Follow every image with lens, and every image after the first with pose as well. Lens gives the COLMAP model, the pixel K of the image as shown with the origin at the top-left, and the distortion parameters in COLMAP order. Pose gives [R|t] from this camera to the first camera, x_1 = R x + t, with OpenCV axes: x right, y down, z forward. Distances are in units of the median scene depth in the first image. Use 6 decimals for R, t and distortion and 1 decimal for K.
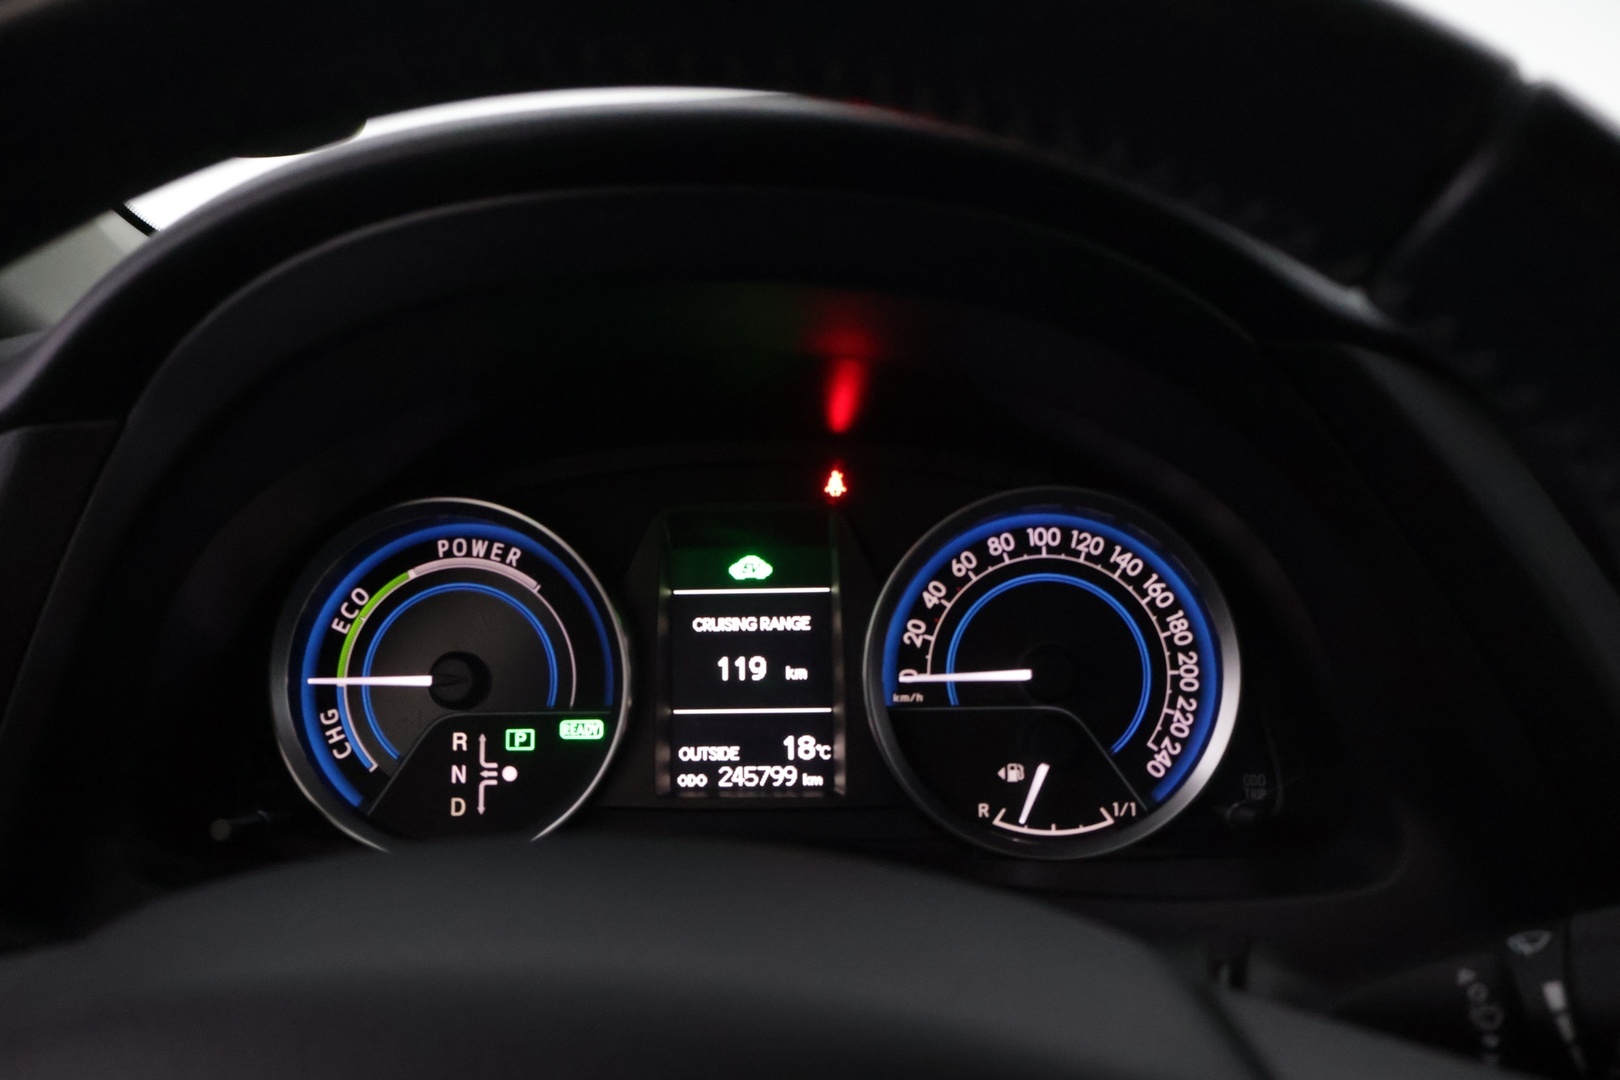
lens RADIAL K [[1487.6, 0, 804.5], [0, 1487.6, 542.5], [0, 0, 1]] dist [0.018498, 0.000000]
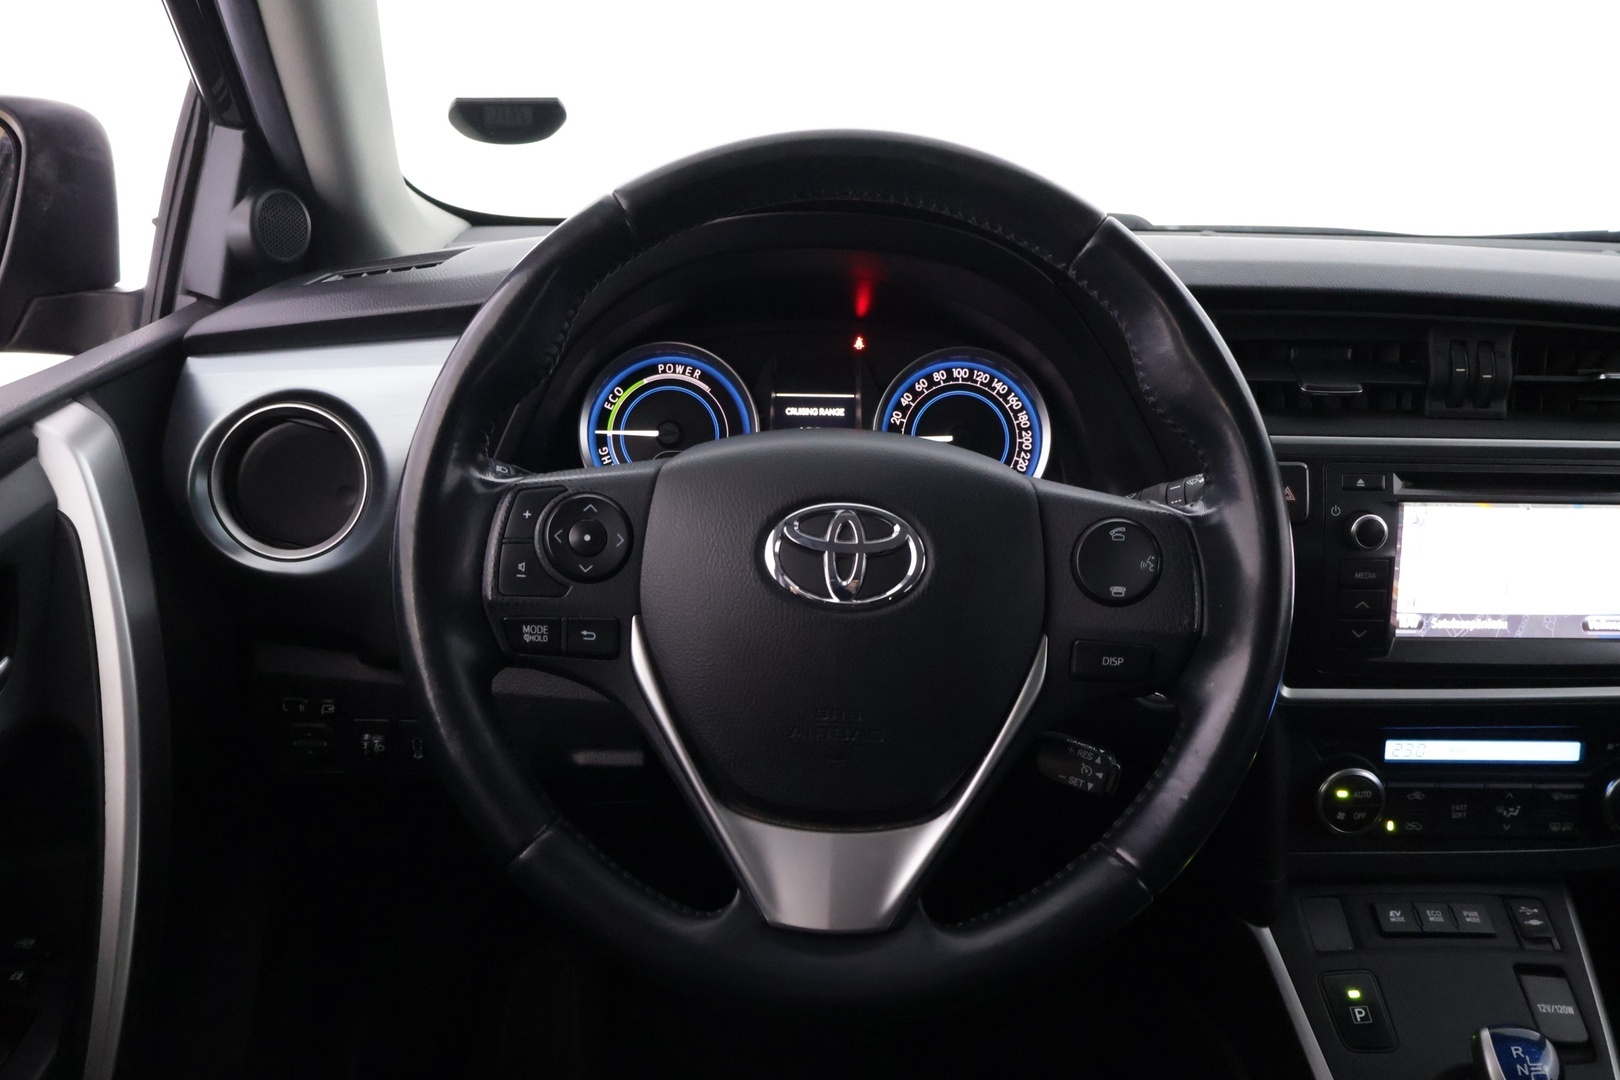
lens RADIAL K [[1487.6, 0, 805.4], [0, 1487.6, 544.5], [0, 0, 1]] dist [0.018498, 0.000000]
pose [[0.995886, 0.028091, 0.086147, -0.221188], [-0.032619, 0.998134, 0.051611, 0.132825], [-0.084537, -0.054209, 0.994945, -1.030834]]
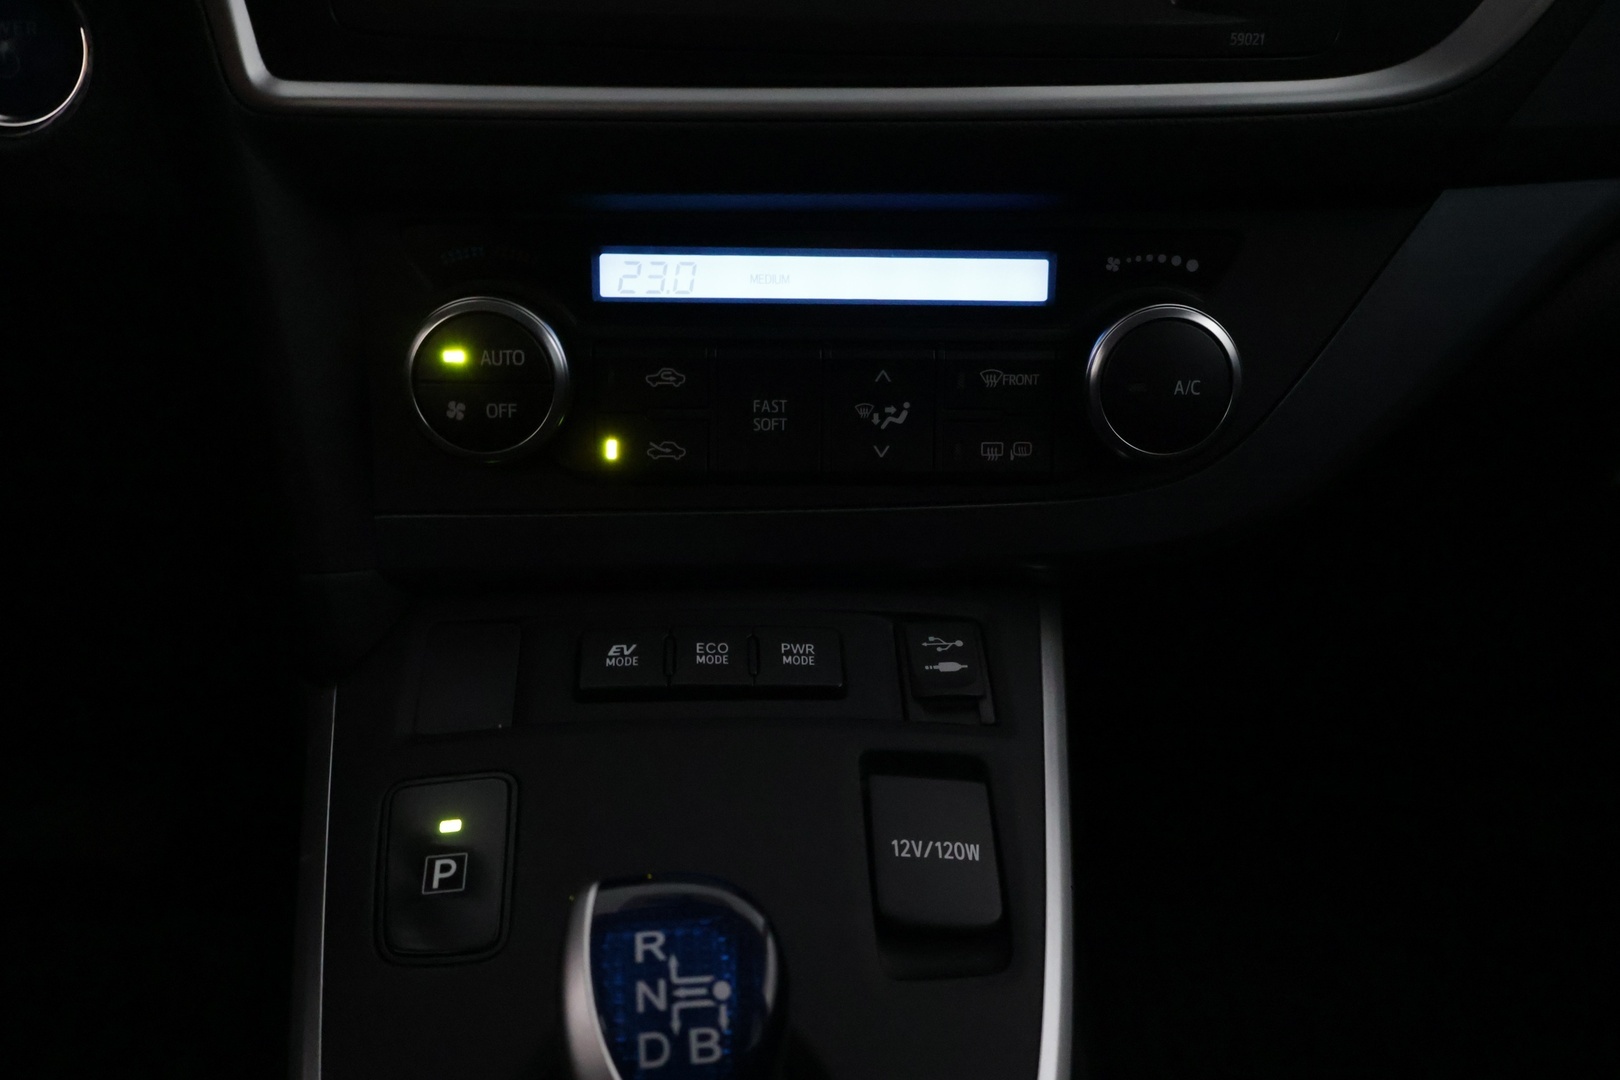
lens RADIAL K [[1487.6, 0, 808.2], [0, 1487.6, 537.3], [0, 0, 1]] dist [0.018498, 0.000000]
pose [[0.992907, 0.012667, 0.118213, 0.714145], [-0.022217, 0.996562, 0.079820, 0.548296], [-0.116795, -0.081880, 0.989775, -0.044340]]
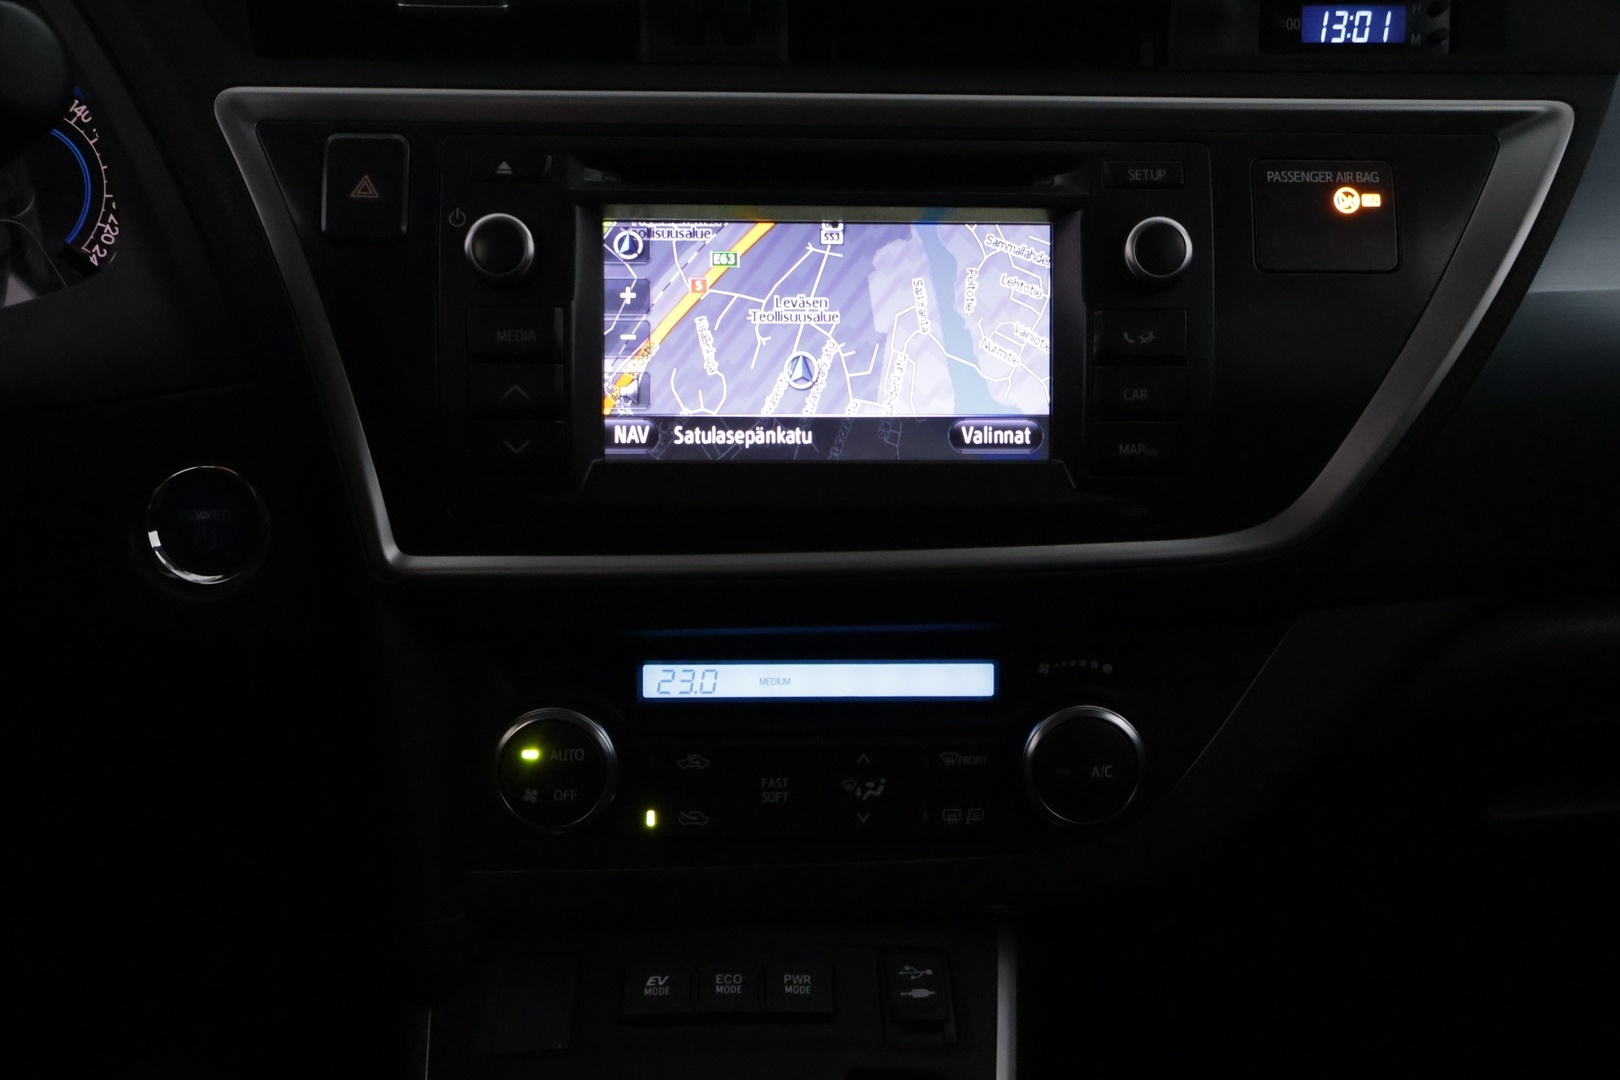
lens RADIAL K [[1487.6, 0, 803.9], [0, 1487.6, 538.4], [0, 0, 1]] dist [0.018498, 0.000000]
pose [[0.996851, 0.019273, 0.076915, 0.726212], [-0.015684, 0.998772, -0.046985, 0.417348], [-0.077726, 0.045631, 0.995930, -0.277315]]
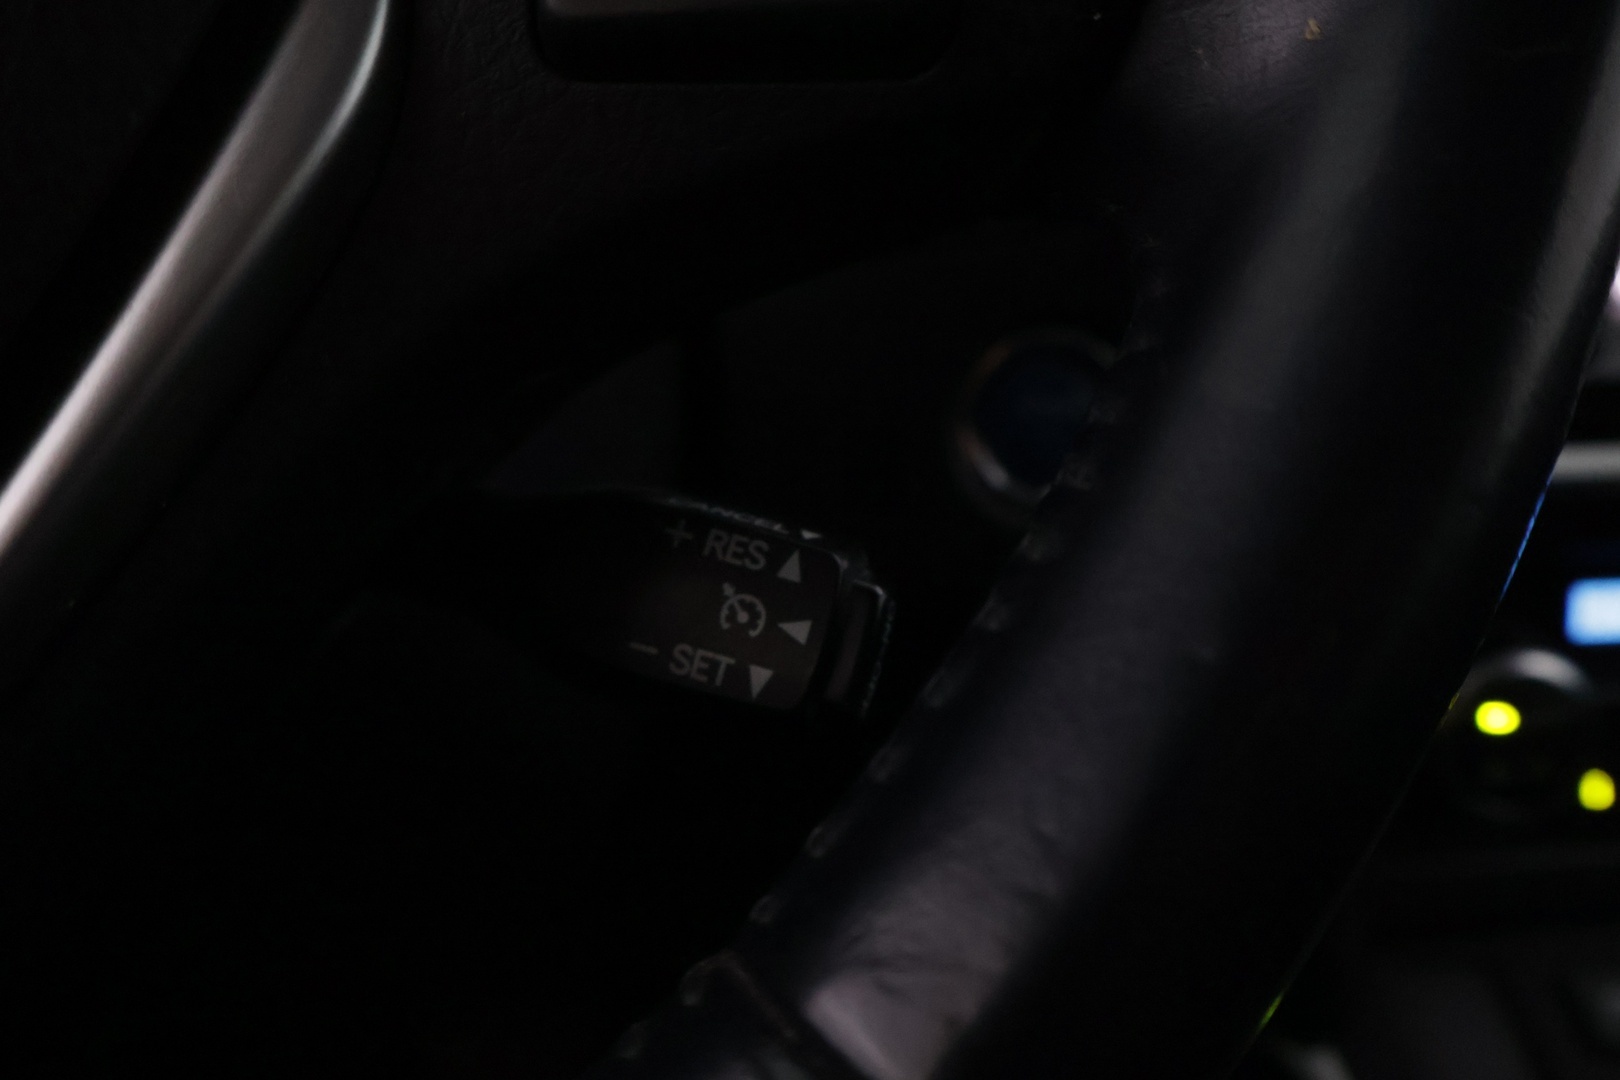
lens RADIAL K [[1487.6, 0, 799.9], [0, 1487.6, 537.8], [0, 0, 1]] dist [0.018498, 0.000000]
pose [[0.987953, -0.019948, 0.153465, 0.151199], [0.014202, 0.999160, 0.038443, 0.393400], [-0.154103, -0.035801, 0.987406, 0.061775]]
